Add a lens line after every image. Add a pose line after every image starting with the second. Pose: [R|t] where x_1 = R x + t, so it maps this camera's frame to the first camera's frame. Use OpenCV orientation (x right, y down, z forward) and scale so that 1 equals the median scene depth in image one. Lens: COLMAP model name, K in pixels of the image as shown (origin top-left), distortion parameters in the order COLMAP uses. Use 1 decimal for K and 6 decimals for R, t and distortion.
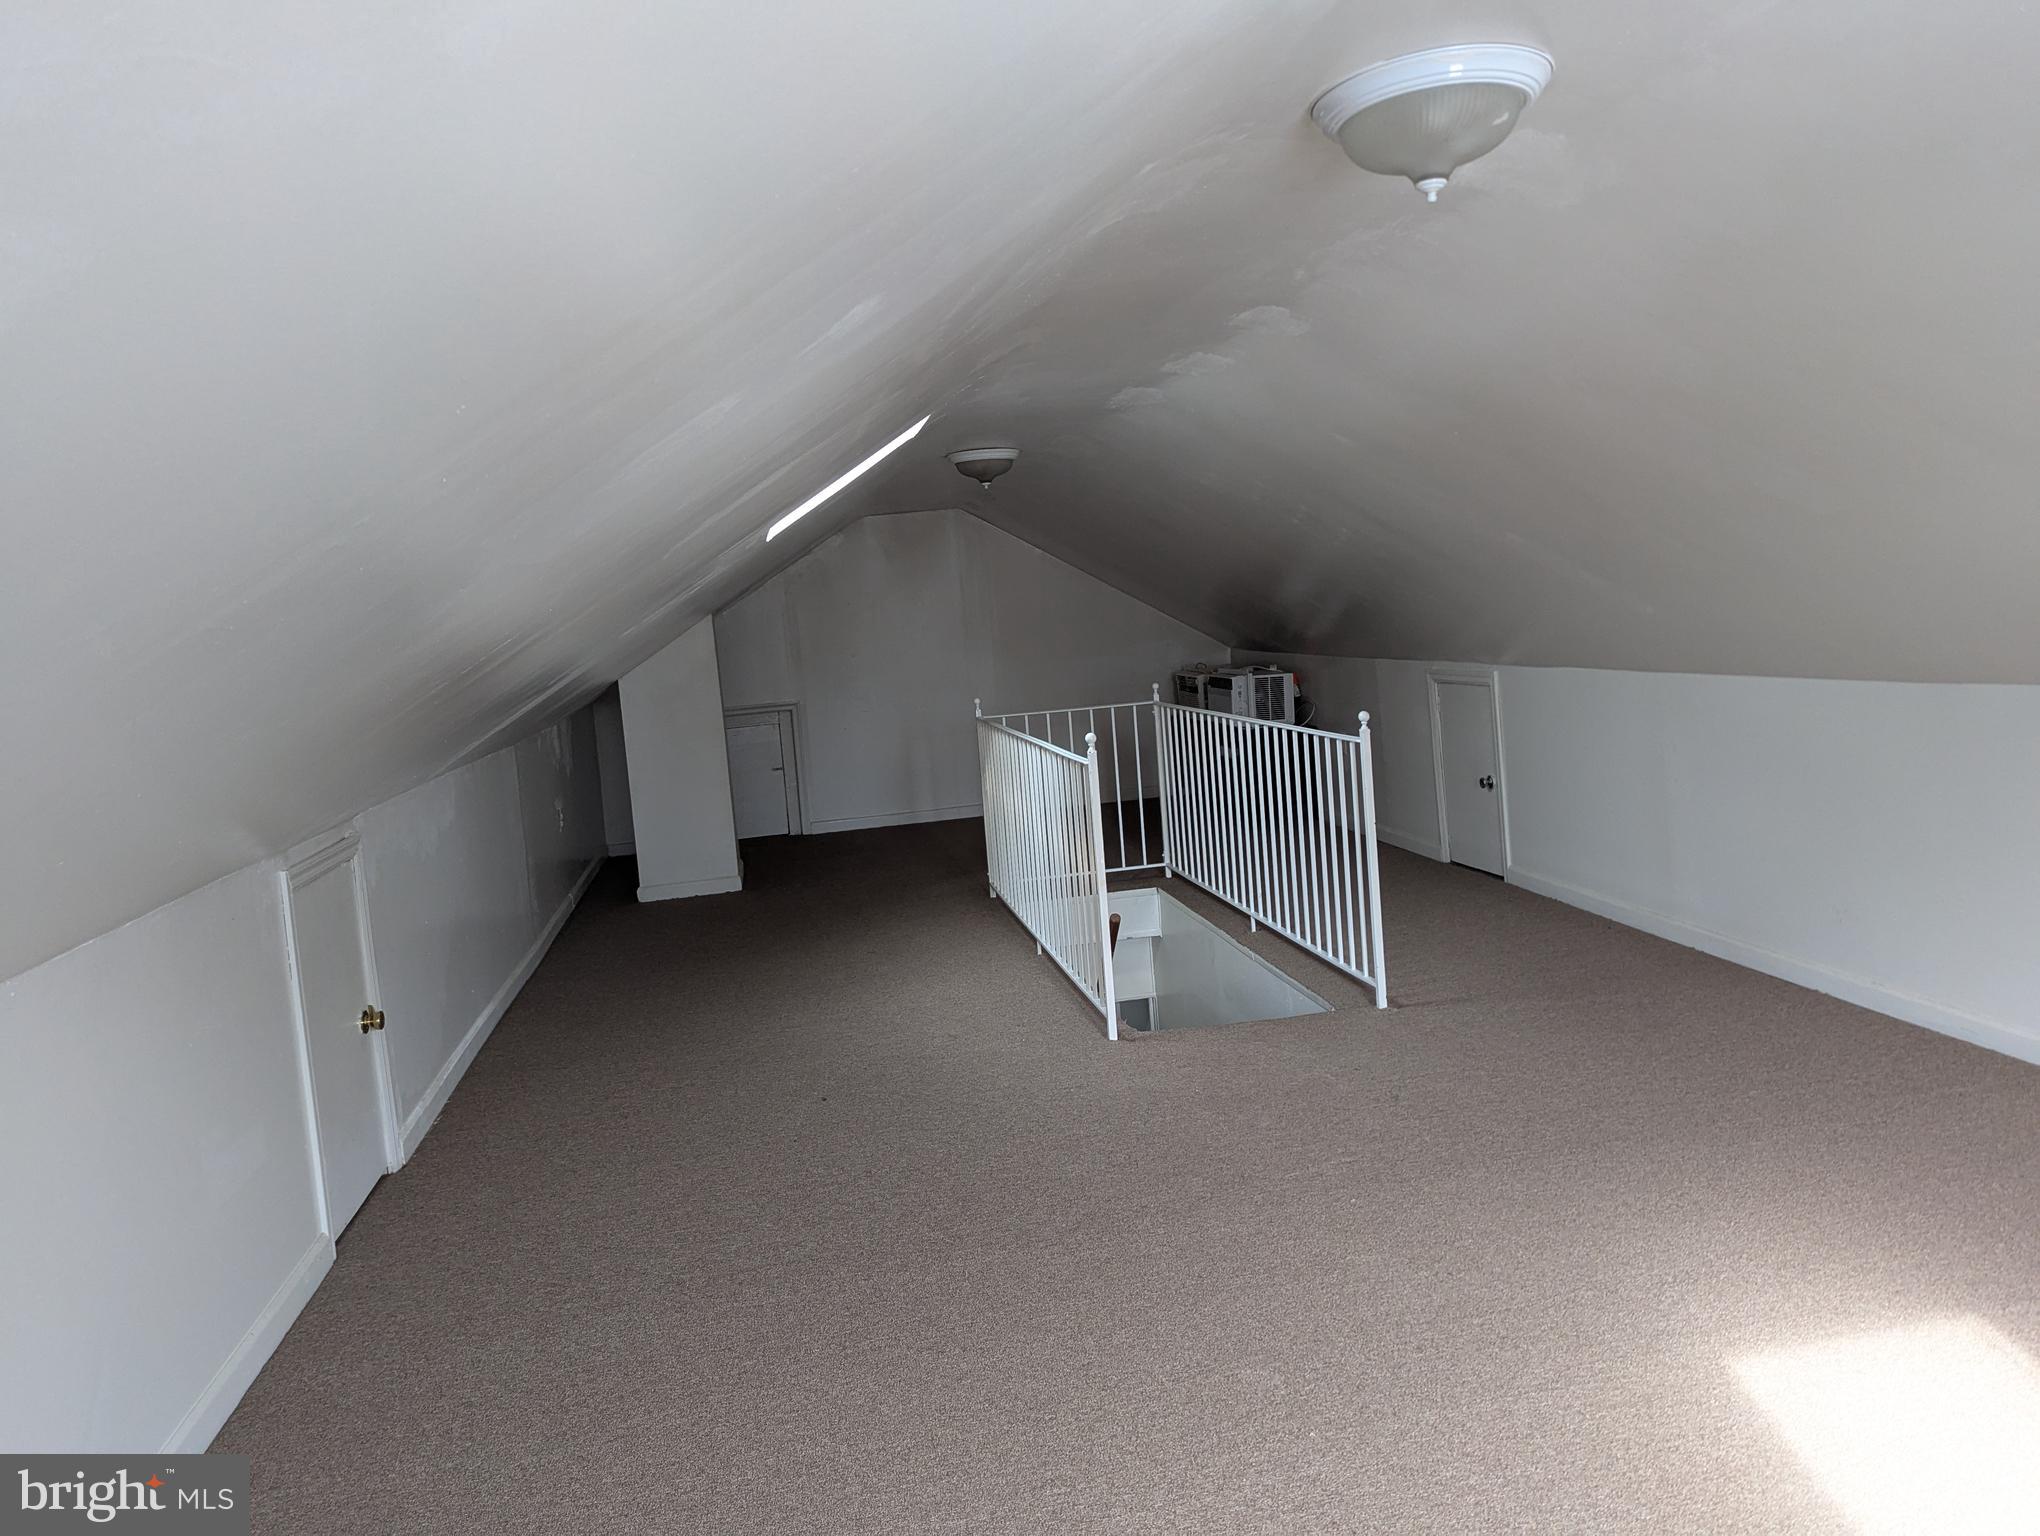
lens RADIAL K [[1425.9, 0, 1020.0], [0, 1425.9, 768.0], [0, 0, 1]] dist [0.003290, 0.000107]
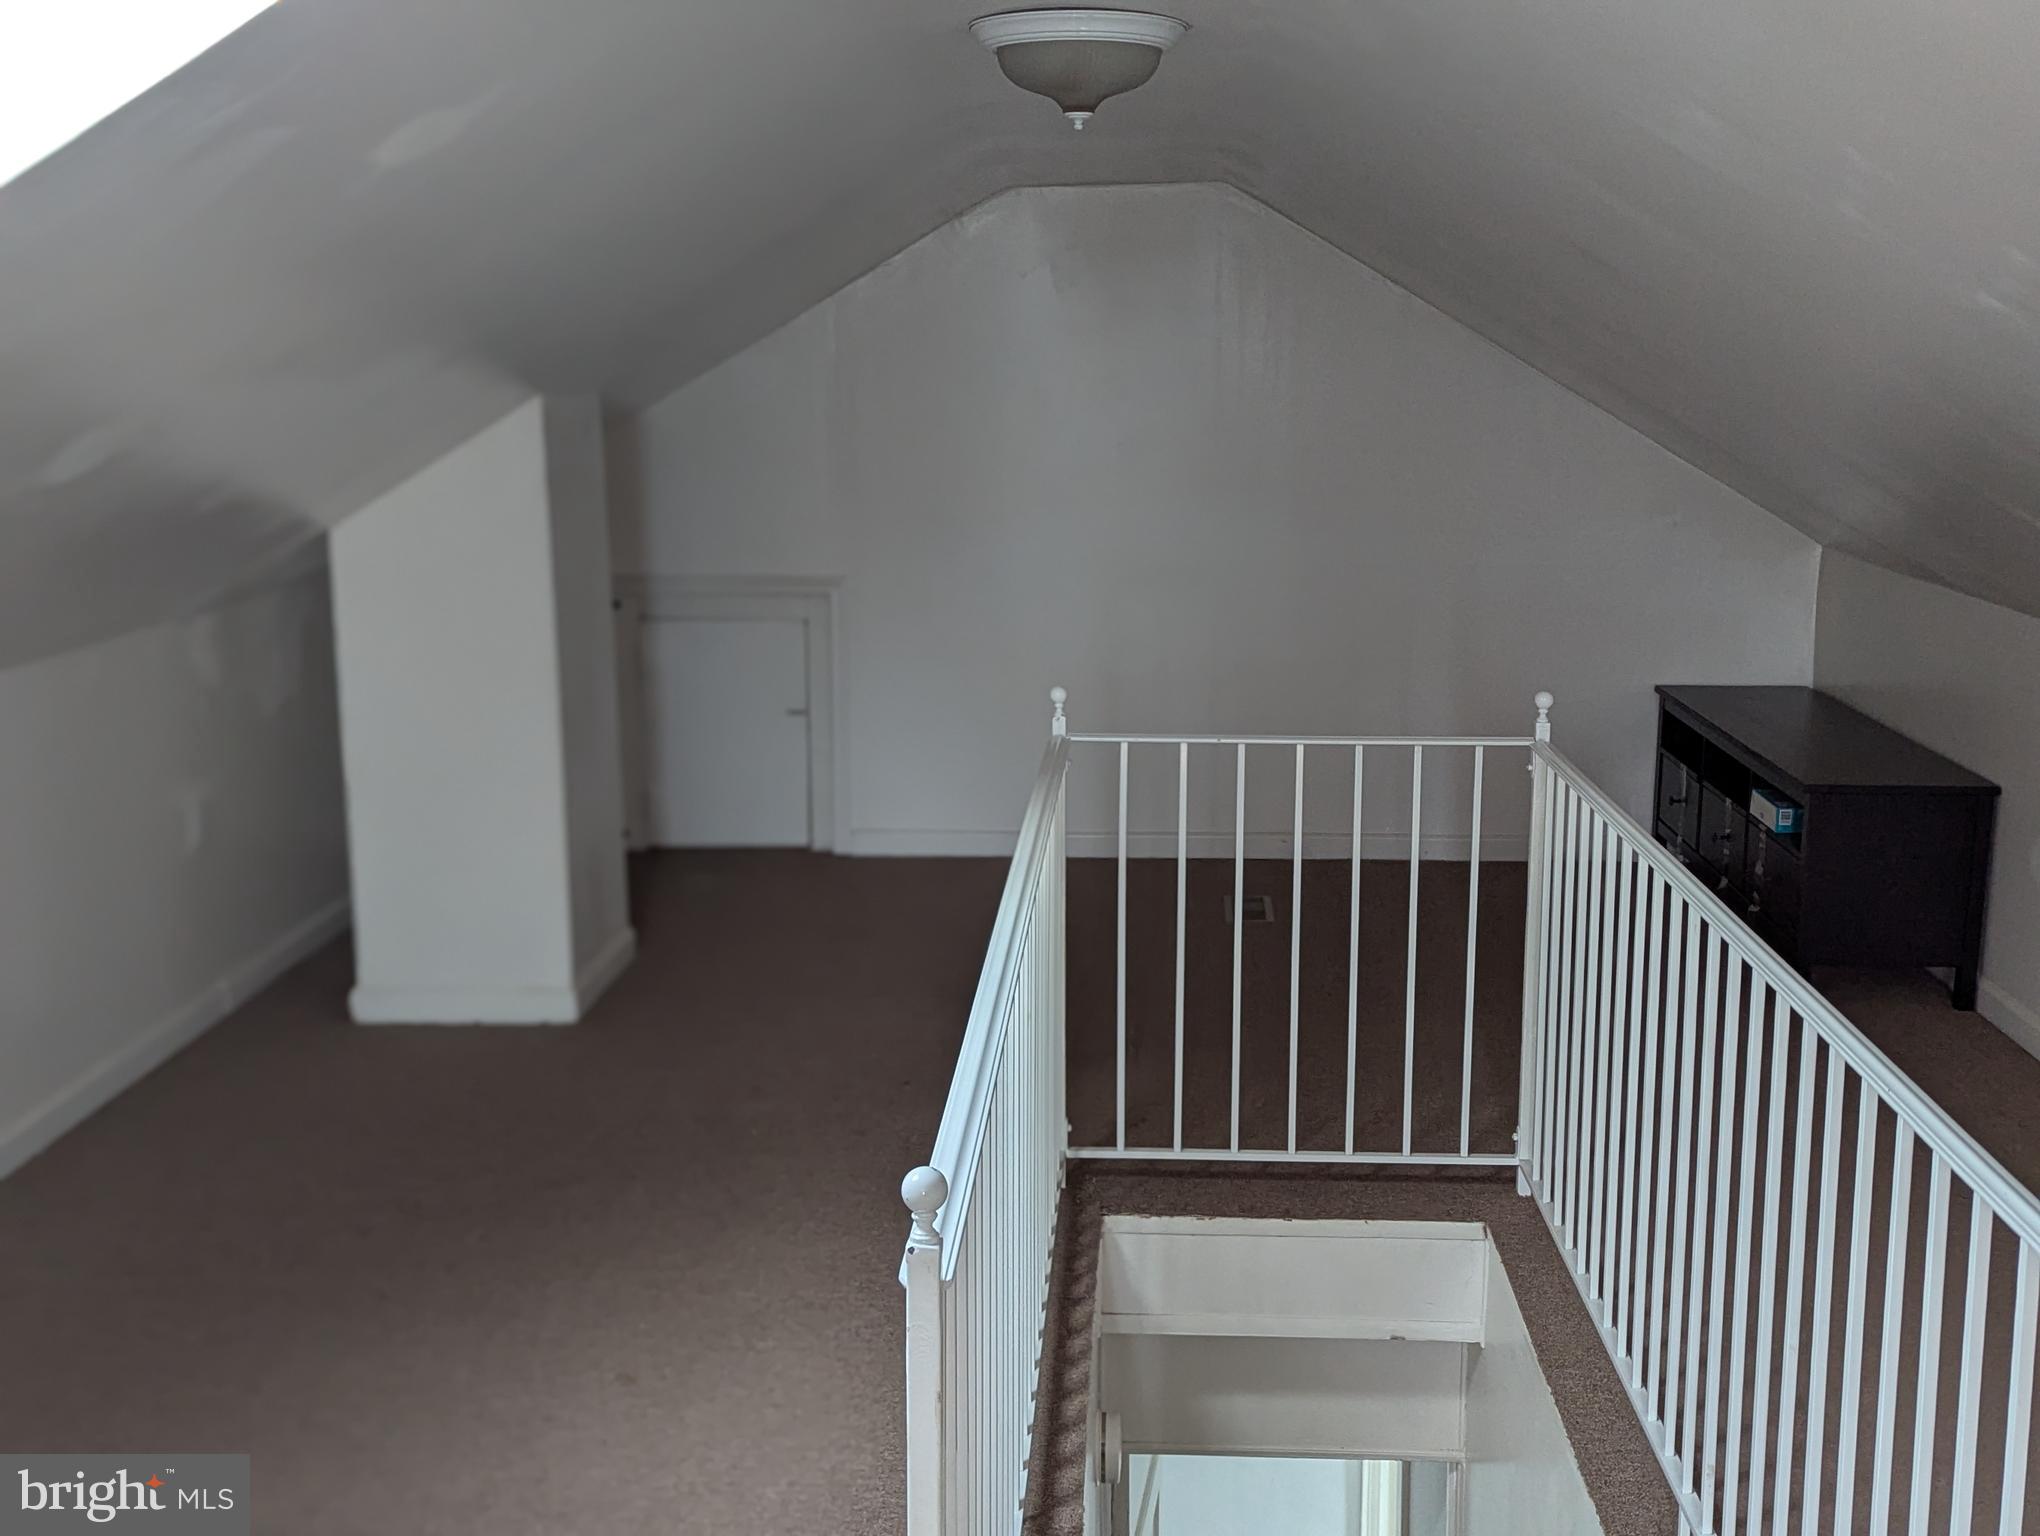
lens RADIAL K [[2122.2, 0, 1020.0], [0, 2122.2, 768.0], [0, 0, 1]] dist [0.082540, 0.000793]
pose [[0.968556, 0.118211, -0.218919, 0.085424], [-0.097644, 0.989926, 0.102533, -0.082553], [0.228834, -0.077933, 0.970341, 0.420771]]
